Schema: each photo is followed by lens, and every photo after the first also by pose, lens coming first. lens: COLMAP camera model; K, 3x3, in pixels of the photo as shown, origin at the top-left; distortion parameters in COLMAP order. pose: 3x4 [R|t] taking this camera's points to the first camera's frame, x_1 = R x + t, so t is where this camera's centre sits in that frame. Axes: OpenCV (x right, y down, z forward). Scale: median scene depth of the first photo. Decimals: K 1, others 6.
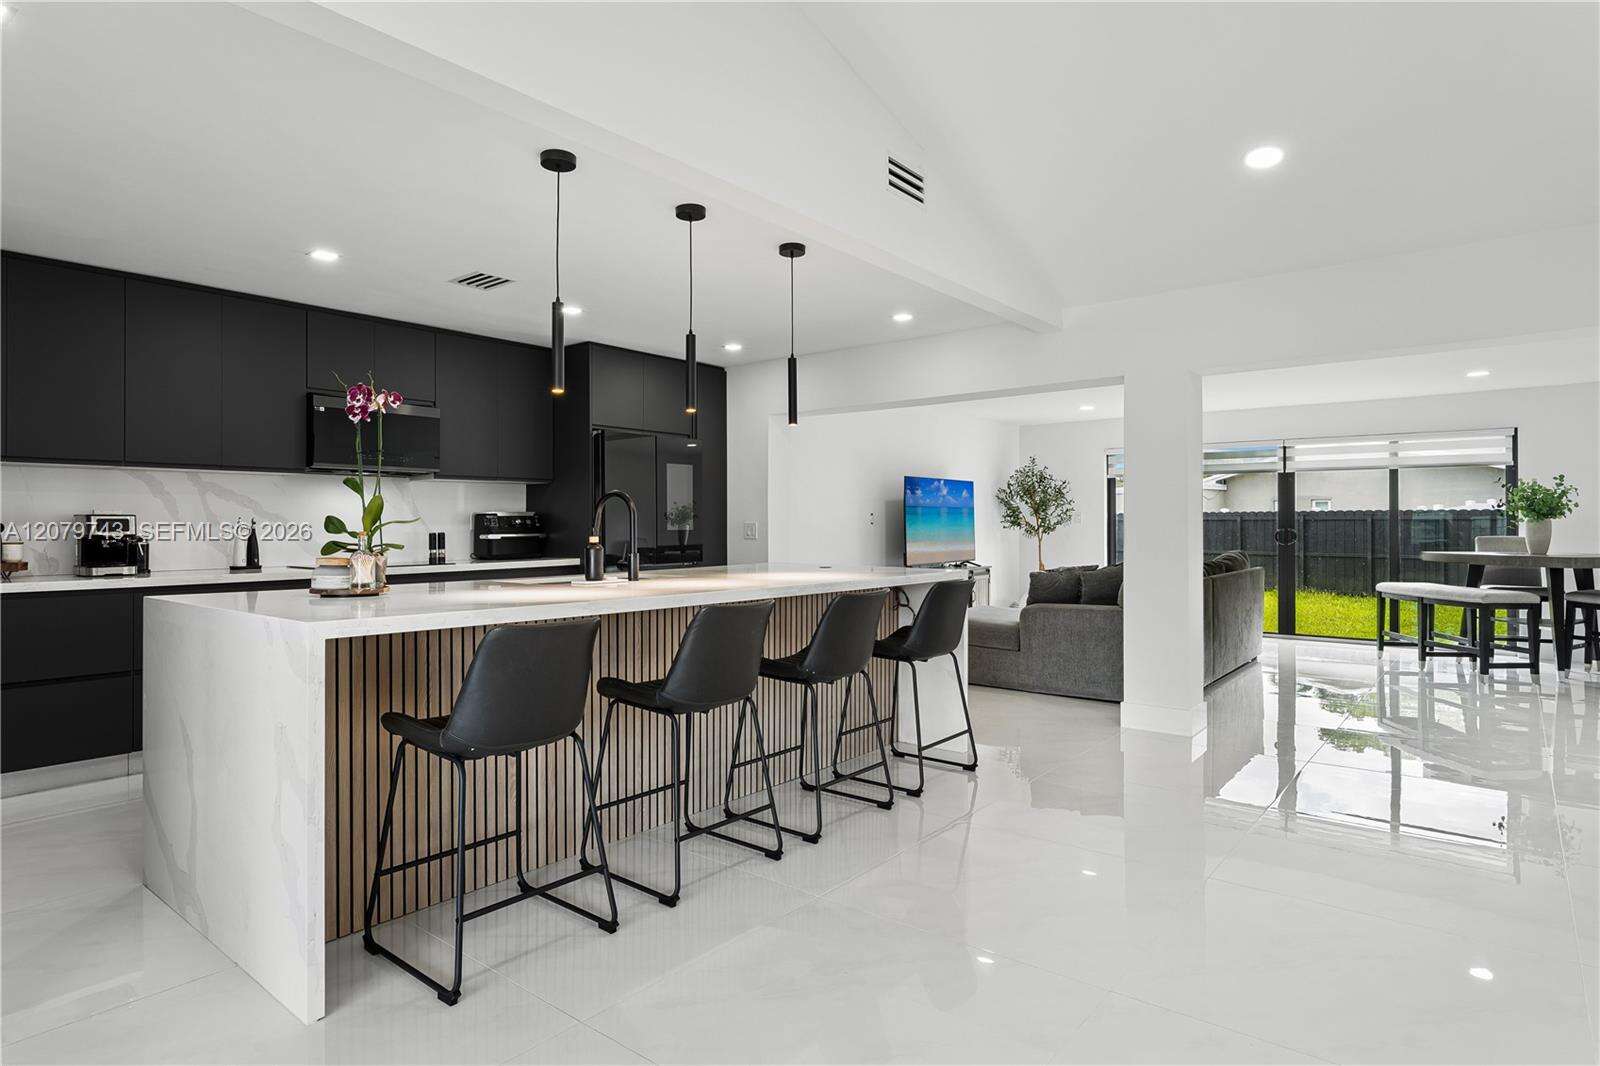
lens RADIAL K [[871.1, 0, 800.0], [0, 871.1, 533.0], [0, 0, 1]] dist [0.000276, 0.000337]
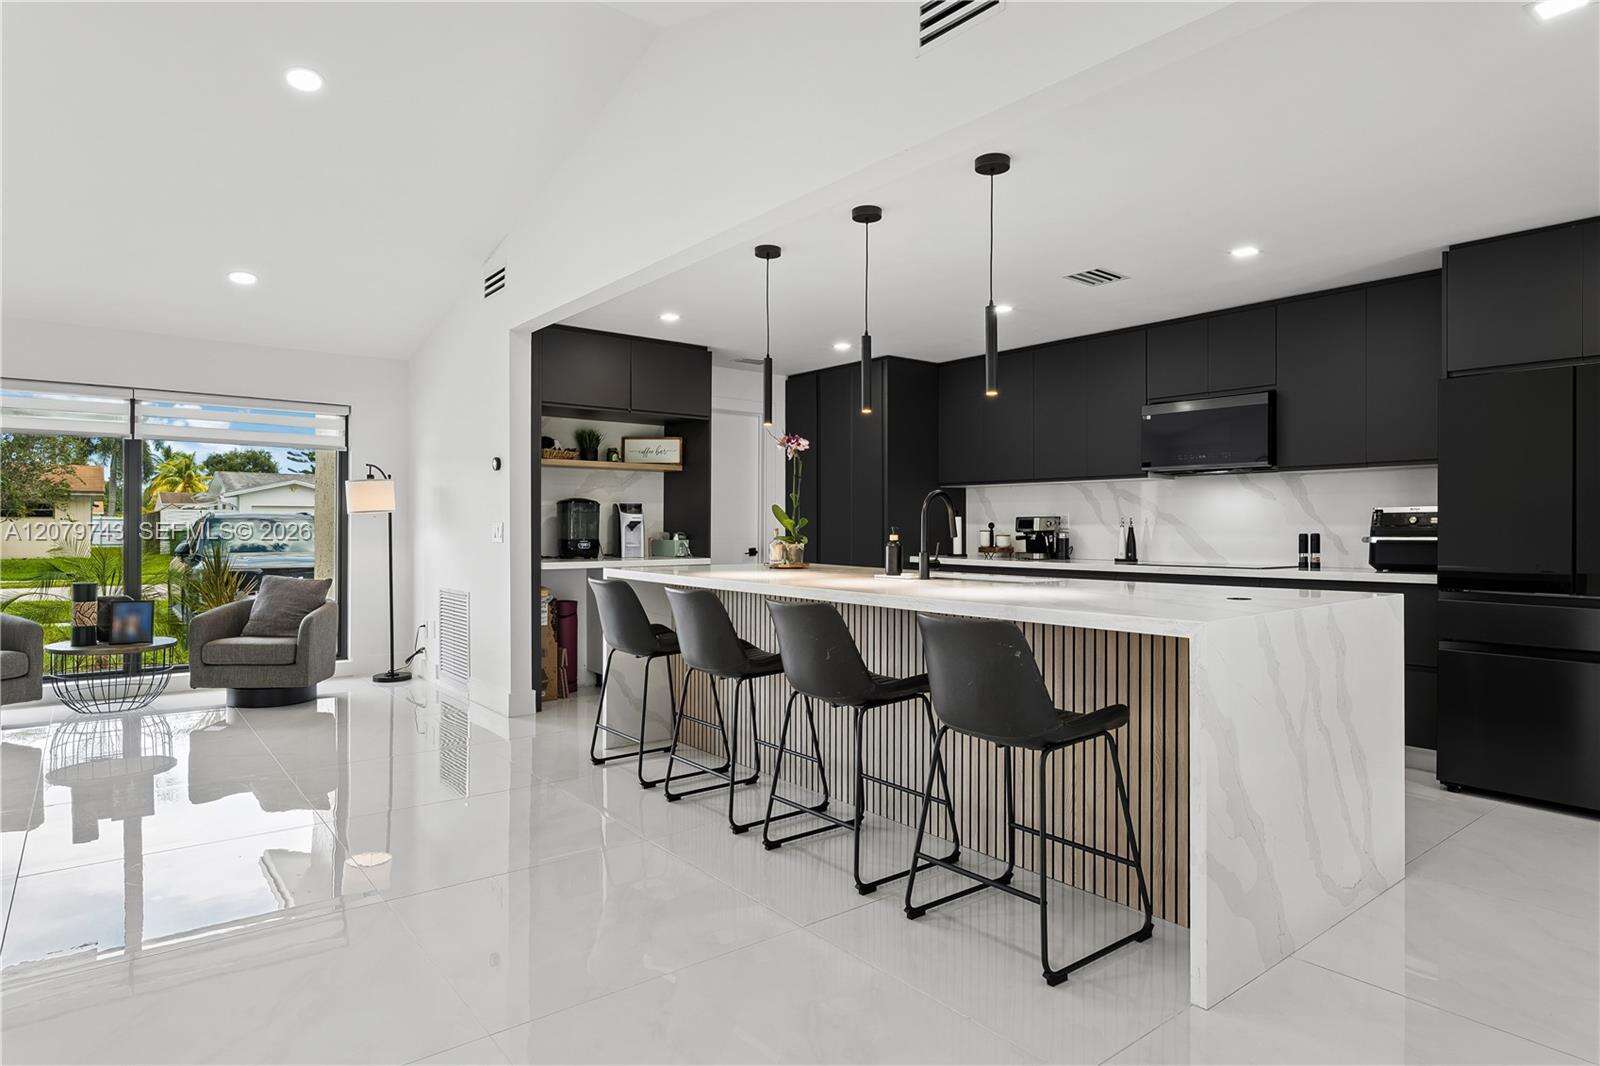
lens RADIAL K [[912.6, 0, 800.0], [0, 912.6, 533.0], [0, 0, 1]] dist [0.000602, 0.002585]
pose [[-0.222652, 0.008513, -0.974861, 0.538857], [-0.009657, 0.999894, 0.010937, -0.005276], [0.974850, 0.011849, -0.222546, 0.675790]]
